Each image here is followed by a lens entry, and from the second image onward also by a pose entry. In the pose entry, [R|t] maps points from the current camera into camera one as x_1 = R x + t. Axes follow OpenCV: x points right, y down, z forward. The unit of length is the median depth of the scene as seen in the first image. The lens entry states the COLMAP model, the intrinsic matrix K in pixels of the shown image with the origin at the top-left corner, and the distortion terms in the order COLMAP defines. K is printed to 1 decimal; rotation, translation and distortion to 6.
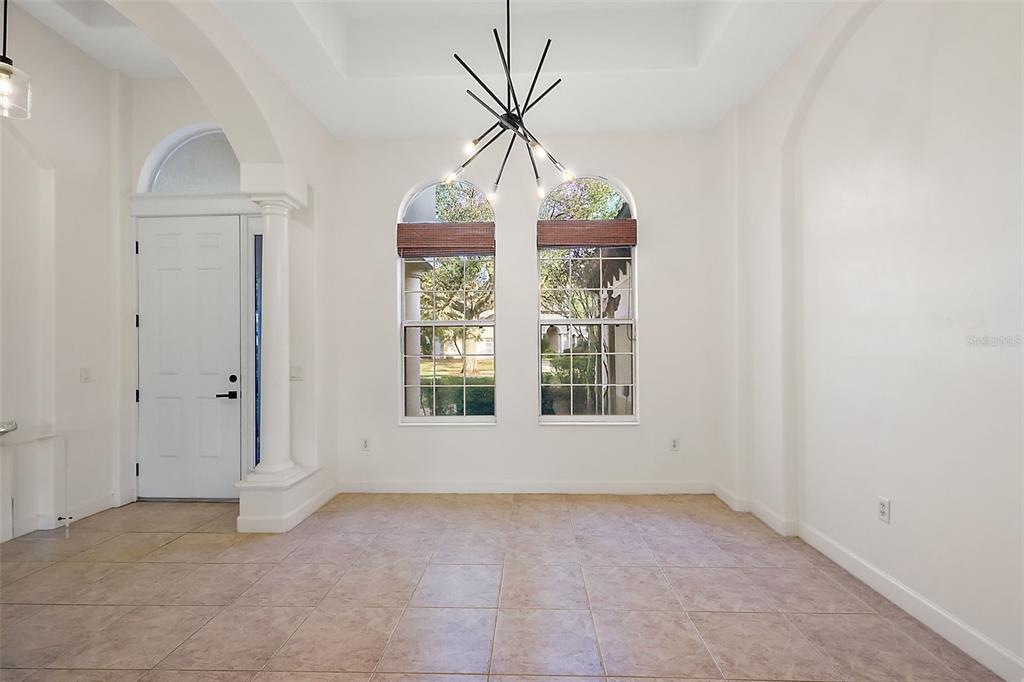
lens RADIAL K [[453.6, 0, 518.5], [0, 453.6, 343.7], [0, 0, 1]] dist [0.000710, 0.000496]
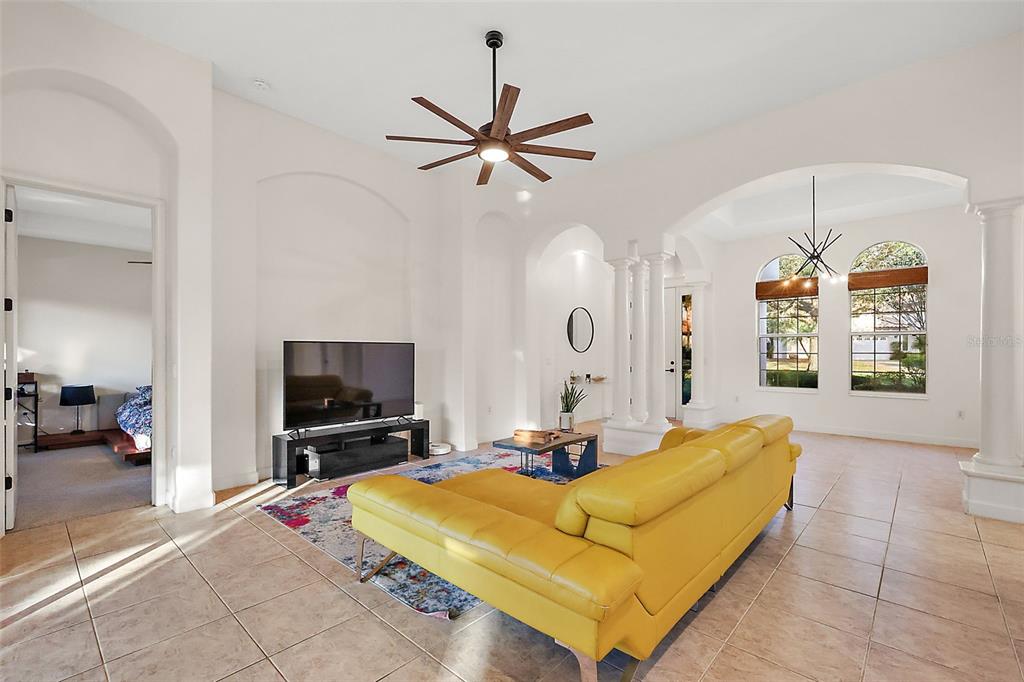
lens RADIAL K [[448.6, 0, 515.5], [0, 448.6, 348.8], [0, 0, 1]] dist [0.001203, -0.000165]
pose [[0.759017, 0.004674, -0.651053, 0.197153], [0.004240, 0.999918, 0.012122, -0.020242], [0.651056, -0.011961, 0.758935, -1.110816]]
